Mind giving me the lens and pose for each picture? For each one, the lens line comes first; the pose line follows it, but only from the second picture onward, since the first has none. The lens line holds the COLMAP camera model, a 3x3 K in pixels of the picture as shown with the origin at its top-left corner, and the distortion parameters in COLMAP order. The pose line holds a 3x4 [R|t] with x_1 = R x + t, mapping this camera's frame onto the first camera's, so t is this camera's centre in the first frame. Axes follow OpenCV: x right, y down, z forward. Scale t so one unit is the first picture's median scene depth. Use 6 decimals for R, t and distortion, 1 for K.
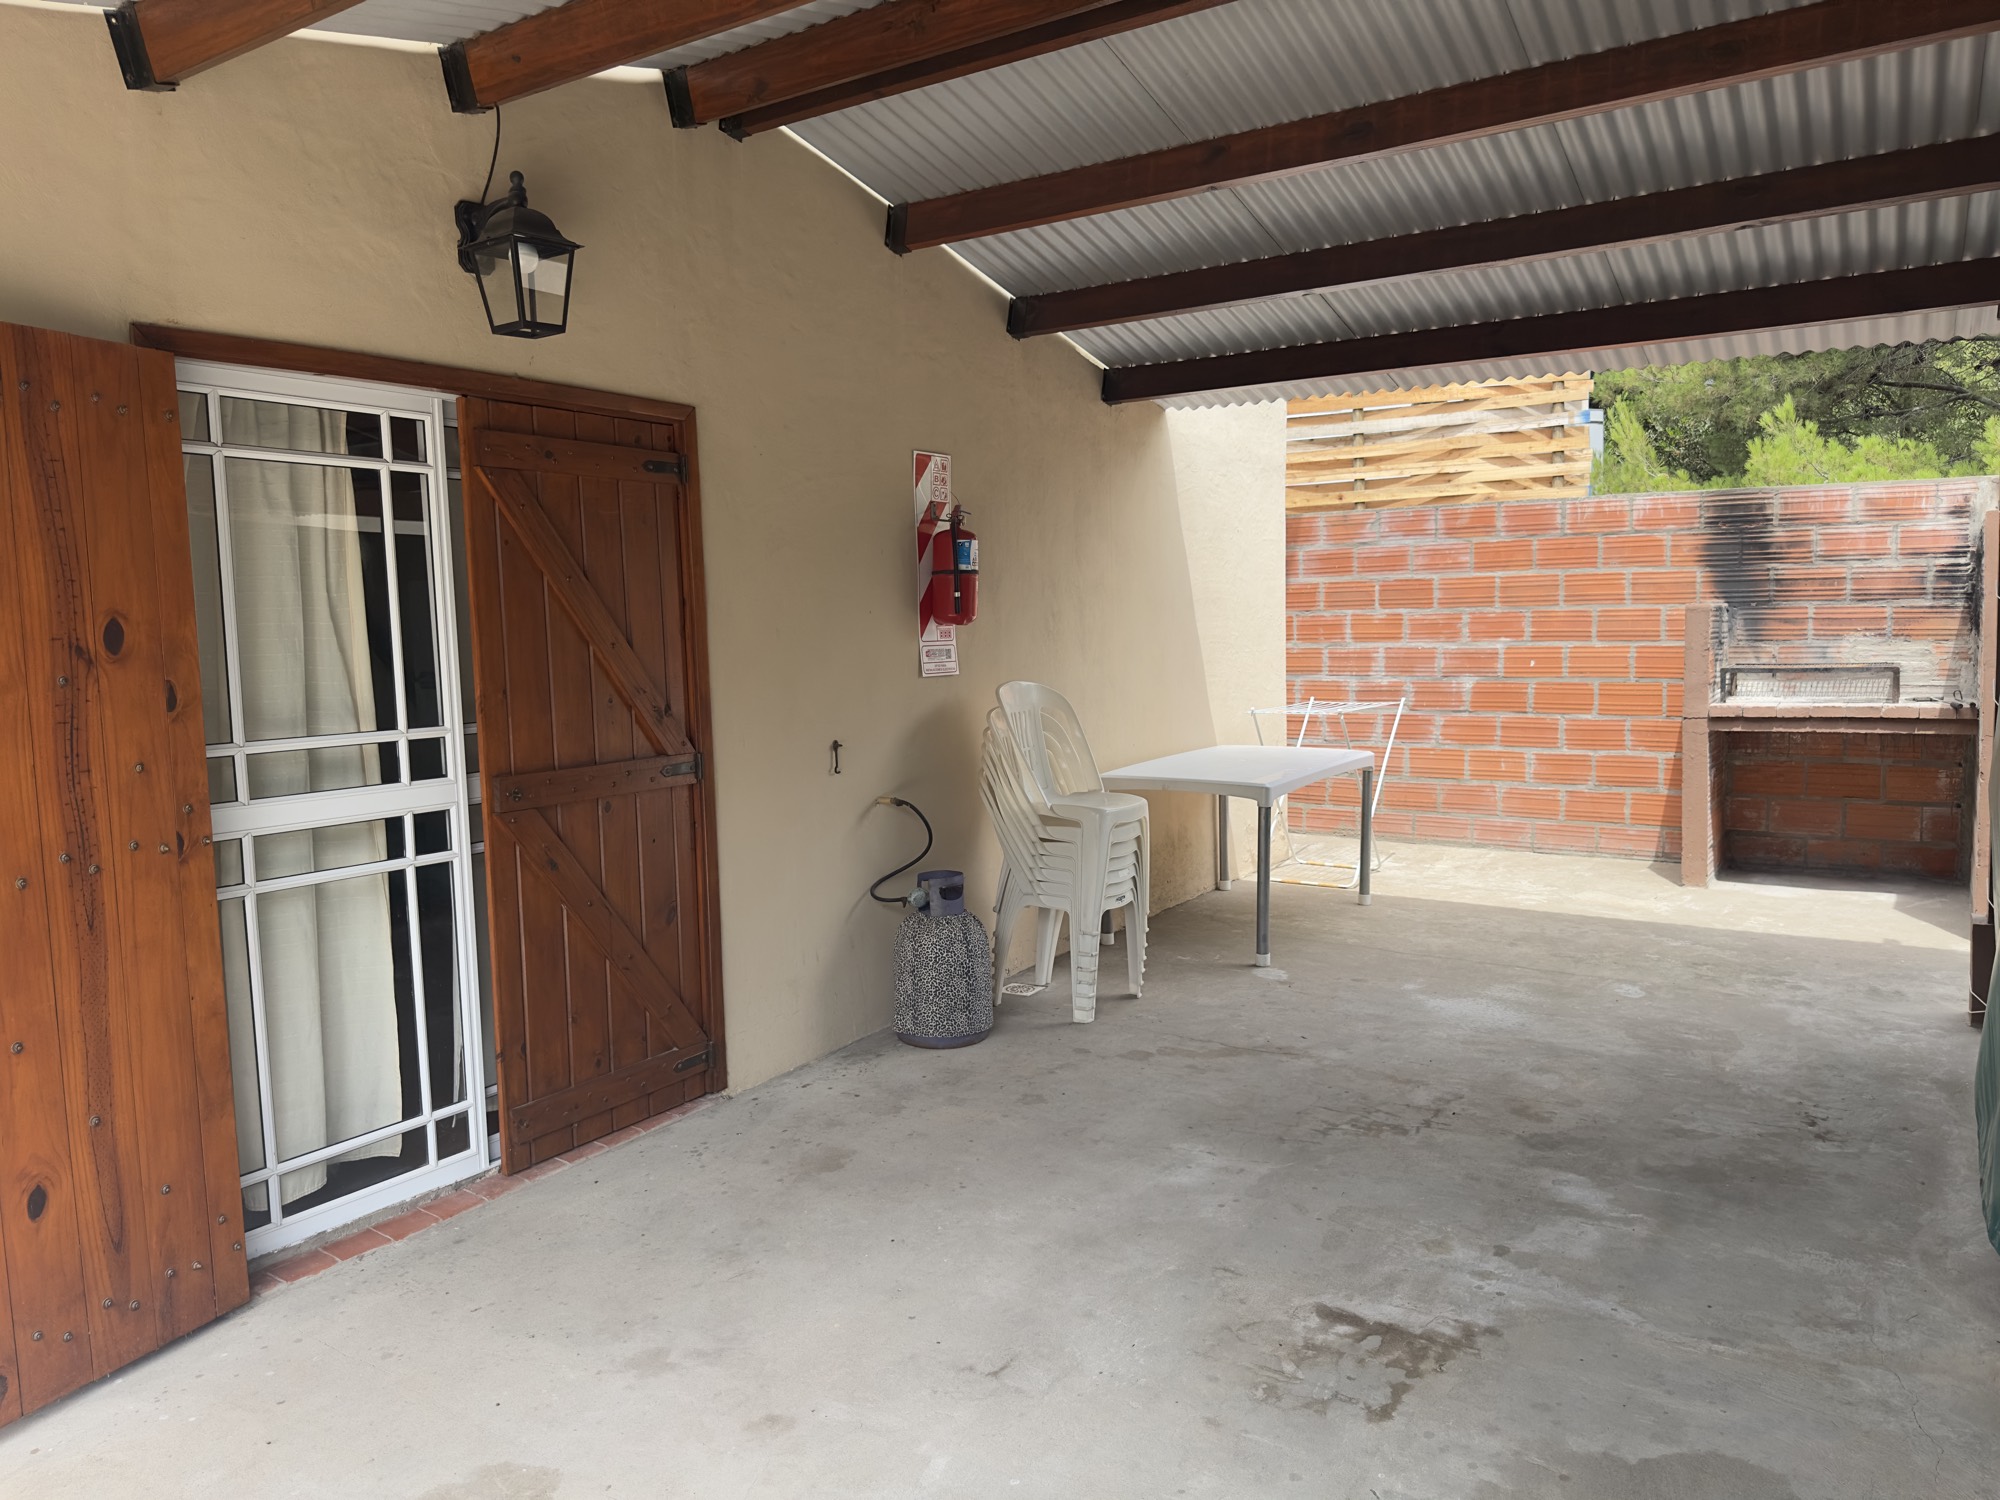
lens RADIAL K [[1396.3, 0, 999.7], [0, 1396.3, 745.0], [0, 0, 1]] dist [0.058730, -0.074636]
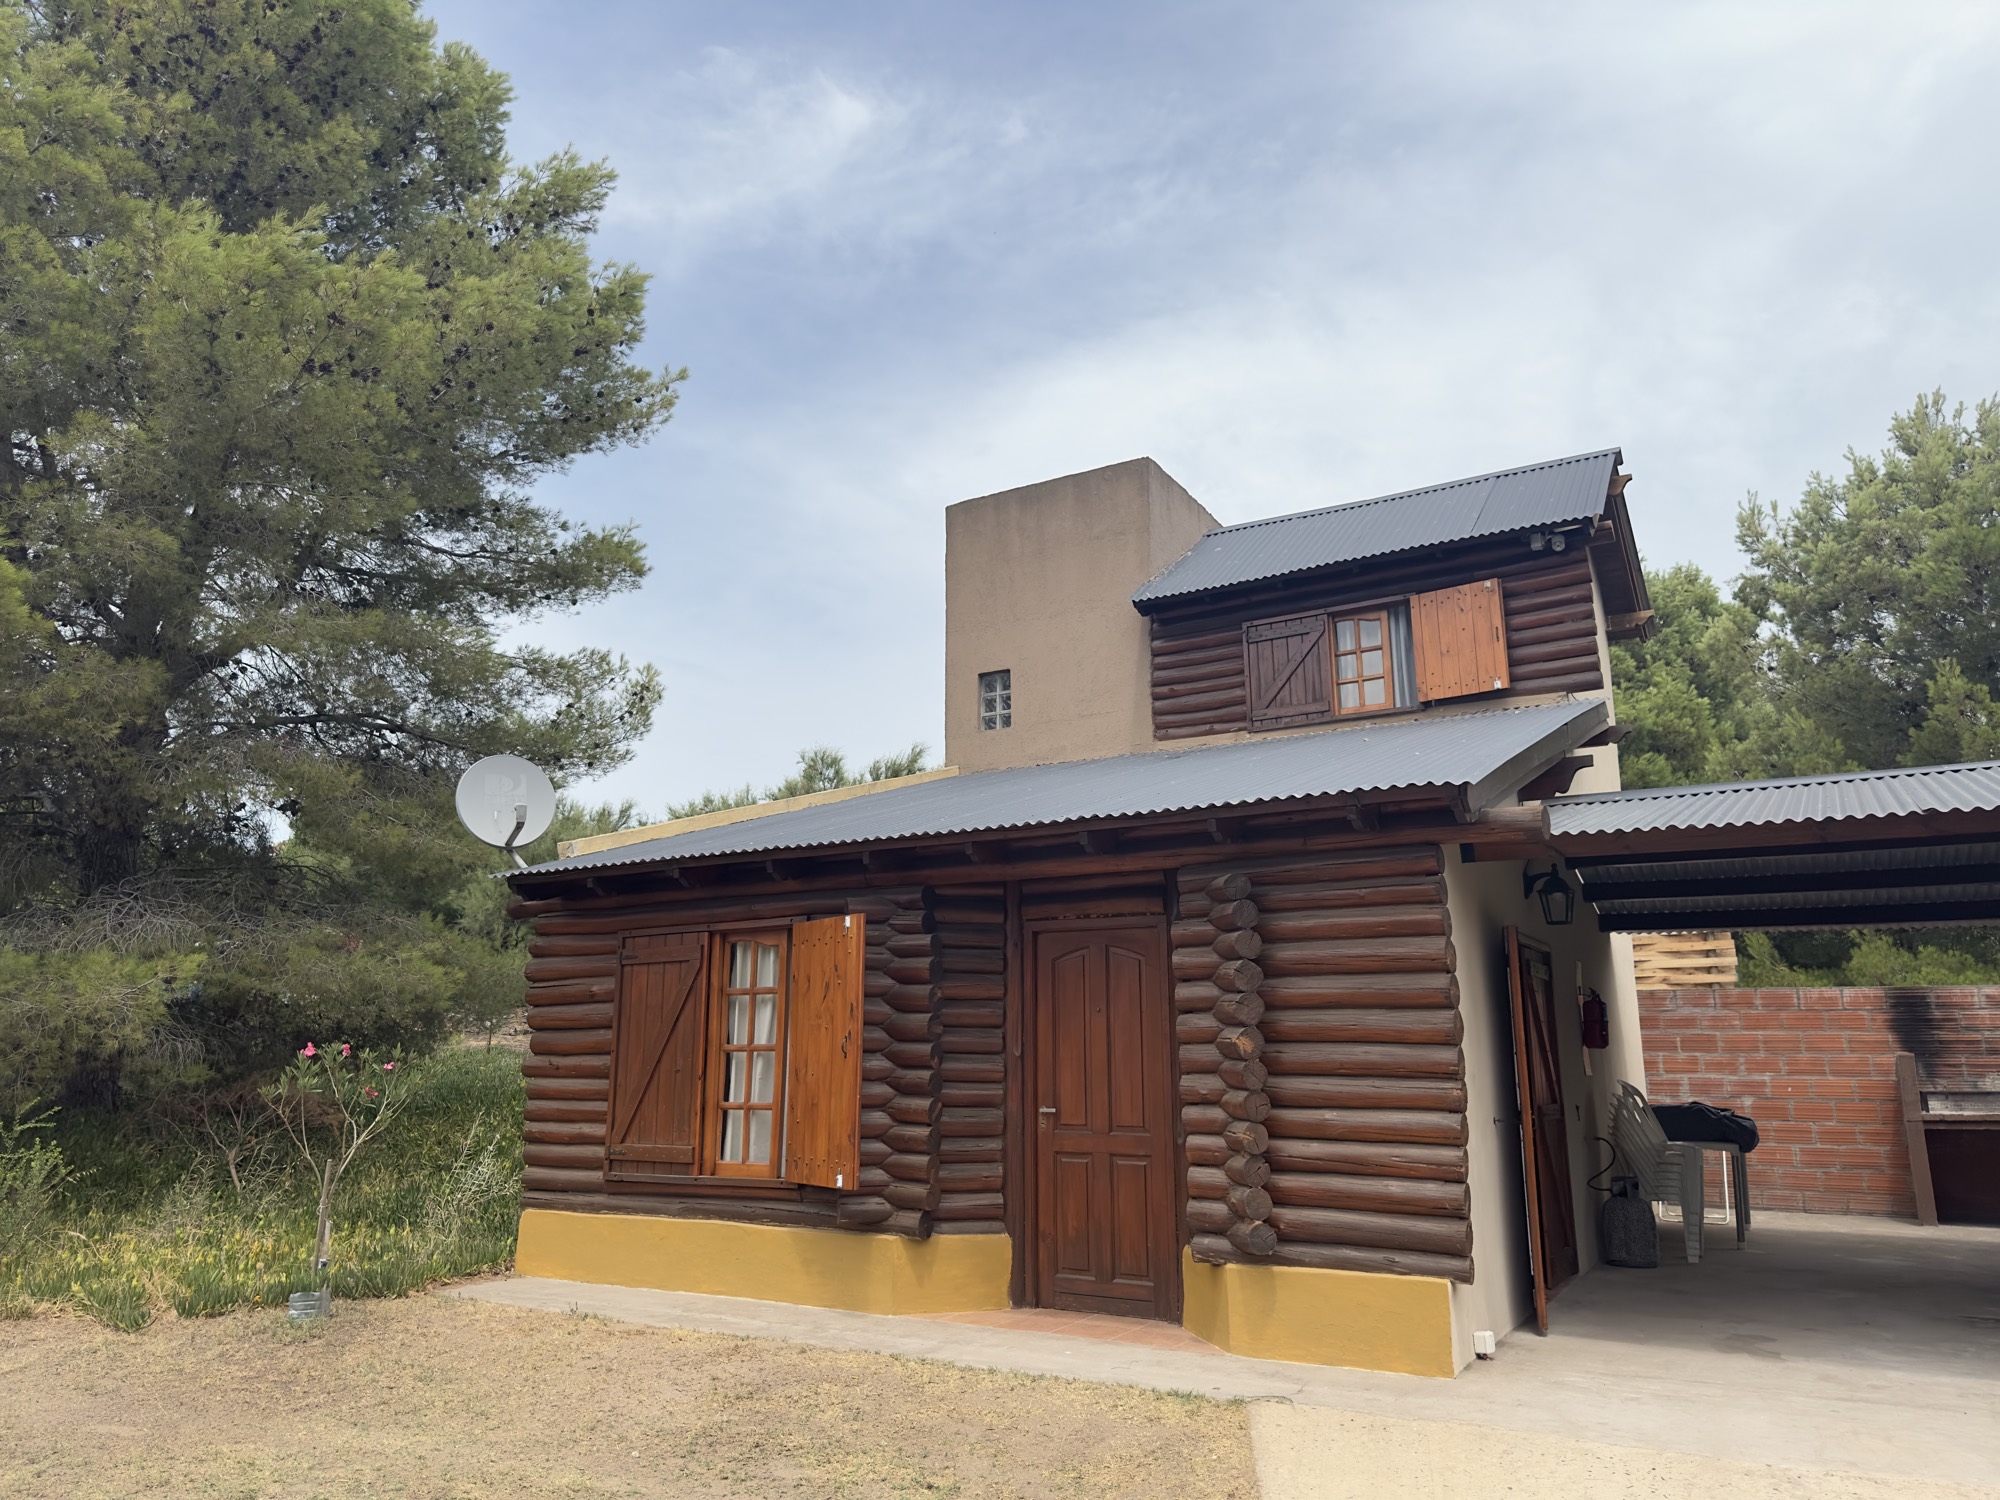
lens RADIAL K [[1396.3, 0, 994.9], [0, 1396.3, 759.6], [0, 0, 1]] dist [0.058730, -0.074636]
pose [[0.998517, 0.035719, 0.041094, -0.613870], [-0.021694, 0.953242, -0.301428, 0.089374], [-0.049939, 0.300089, 0.952603, -0.612579]]
